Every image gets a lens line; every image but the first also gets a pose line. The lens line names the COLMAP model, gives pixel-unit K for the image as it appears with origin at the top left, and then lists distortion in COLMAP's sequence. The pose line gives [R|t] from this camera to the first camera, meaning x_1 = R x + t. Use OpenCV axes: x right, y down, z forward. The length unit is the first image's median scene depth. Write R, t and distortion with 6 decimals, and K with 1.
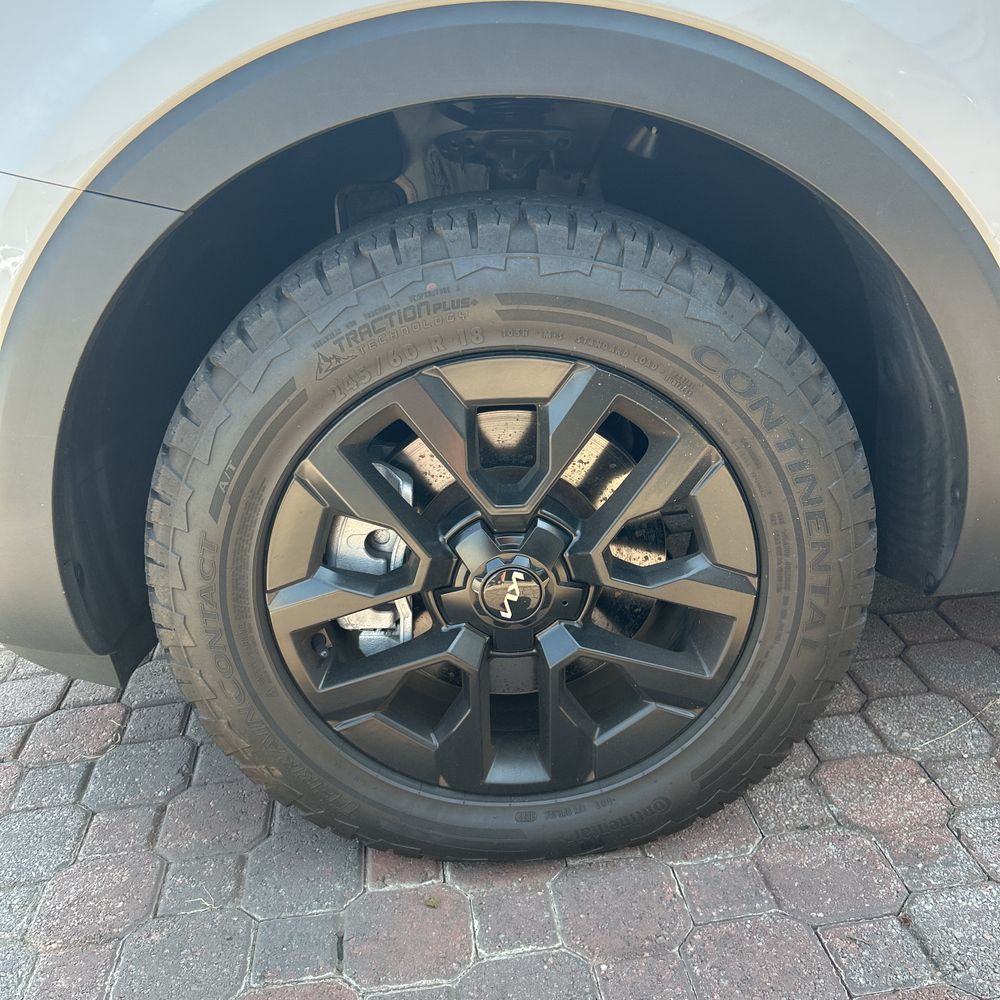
lens RADIAL K [[1003.6, 0, 501.5], [0, 1003.6, 494.1], [0, 0, 1]] dist [0.041497, -0.045662]
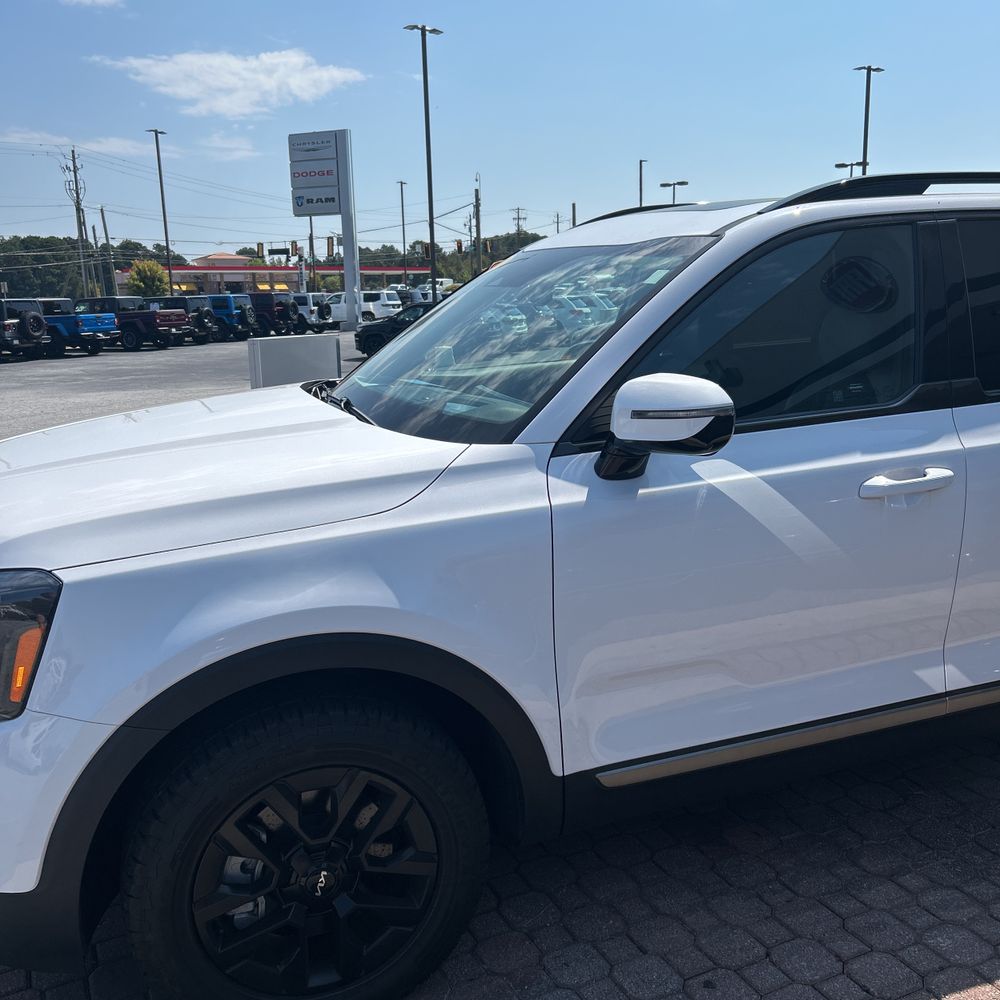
lens RADIAL K [[1003.6, 0, 501.5], [0, 1003.6, 494.1], [0, 0, 1]] dist [0.041497, -0.045662]
pose [[0.942552, -0.037865, 0.331907, -0.283088], [0.099109, 0.980518, -0.169591, -0.277791], [-0.319020, 0.192743, 0.927942, -1.114504]]
